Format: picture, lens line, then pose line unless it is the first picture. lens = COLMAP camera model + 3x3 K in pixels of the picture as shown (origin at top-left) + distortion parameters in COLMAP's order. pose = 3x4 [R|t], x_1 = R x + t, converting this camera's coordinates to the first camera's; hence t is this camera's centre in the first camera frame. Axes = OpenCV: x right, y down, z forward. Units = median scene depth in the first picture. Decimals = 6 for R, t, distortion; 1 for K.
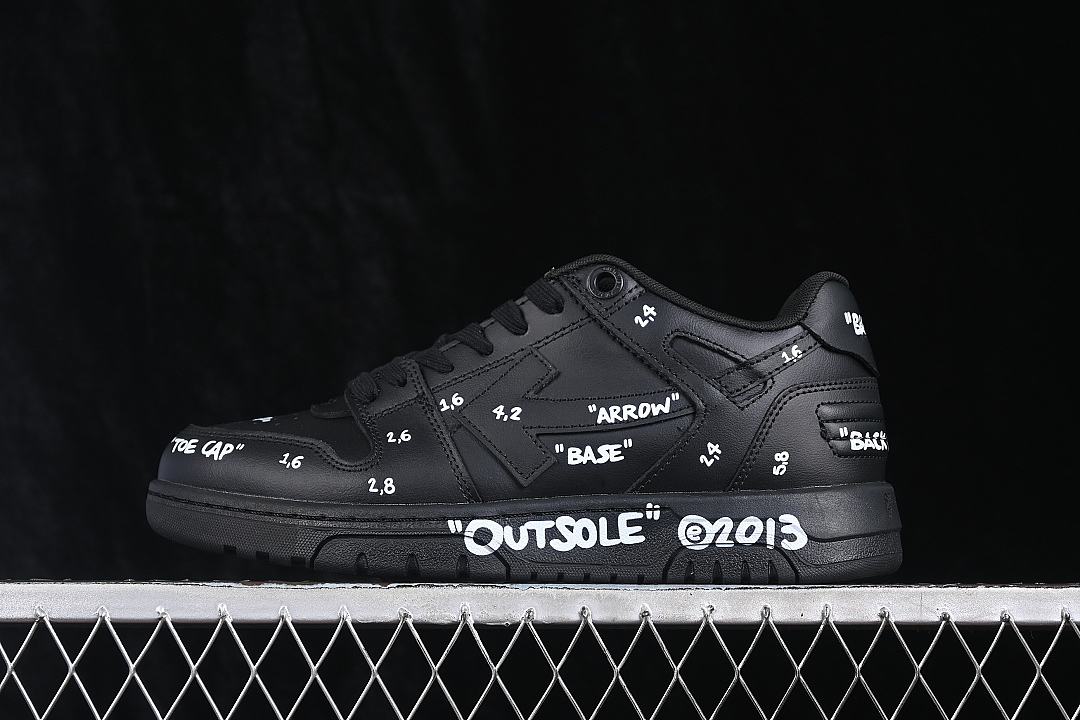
lens RADIAL K [[2370.9, 0, 538.5], [0, 2370.9, 358.6], [0, 0, 1]] dist [0.017494, 0.000000]
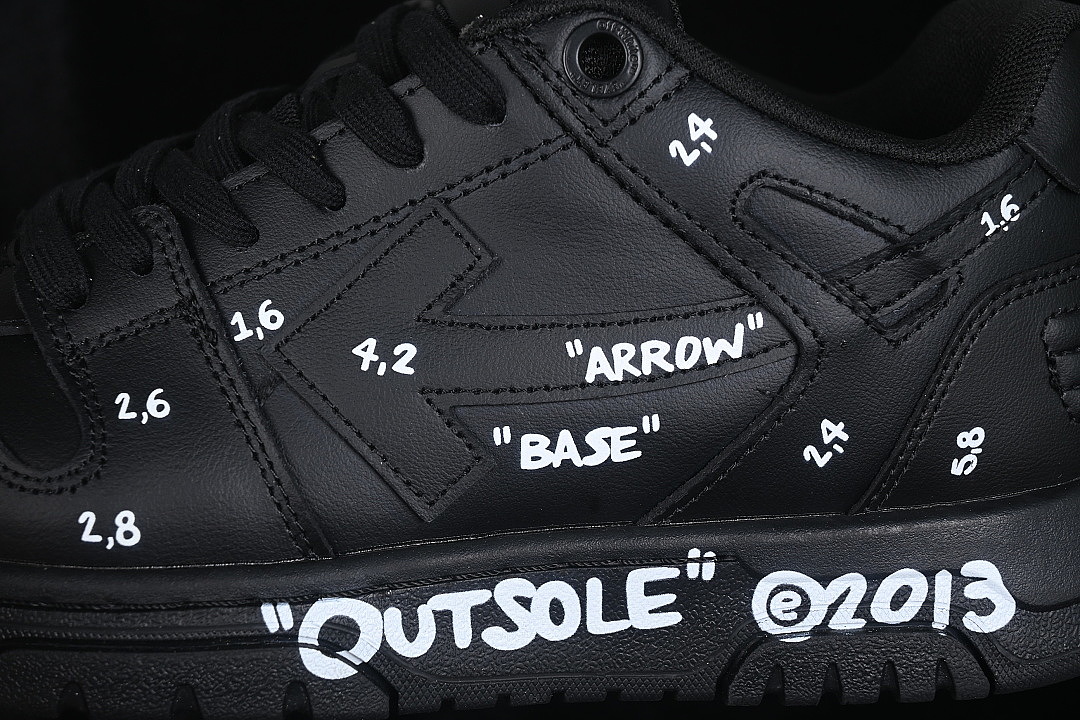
lens RADIAL K [[2370.9, 0, 537.7], [0, 2370.9, 368.3], [0, 0, 1]] dist [0.017494, 0.000000]
pose [[0.991113, -0.022482, 0.131107, -0.042989], [-0.020103, 0.948976, 0.314706, -0.115798], [-0.131492, -0.314545, 0.940091, 0.562591]]
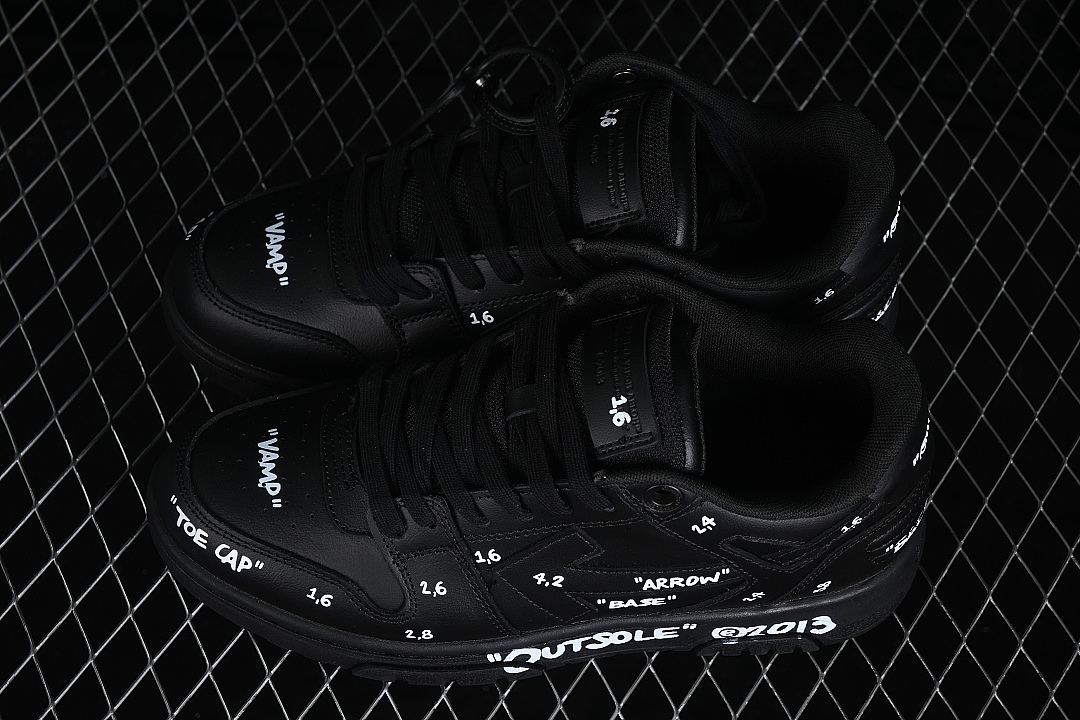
lens RADIAL K [[2370.9, 0, 539.9], [0, 2370.9, 359.0], [0, 0, 1]] dist [0.017494, 0.000000]
pose [[0.992753, -0.066491, 0.100103, -0.104678], [-0.060283, 0.445066, 0.893466, -0.855173], [-0.103960, -0.893026, 0.437832, 0.652407]]
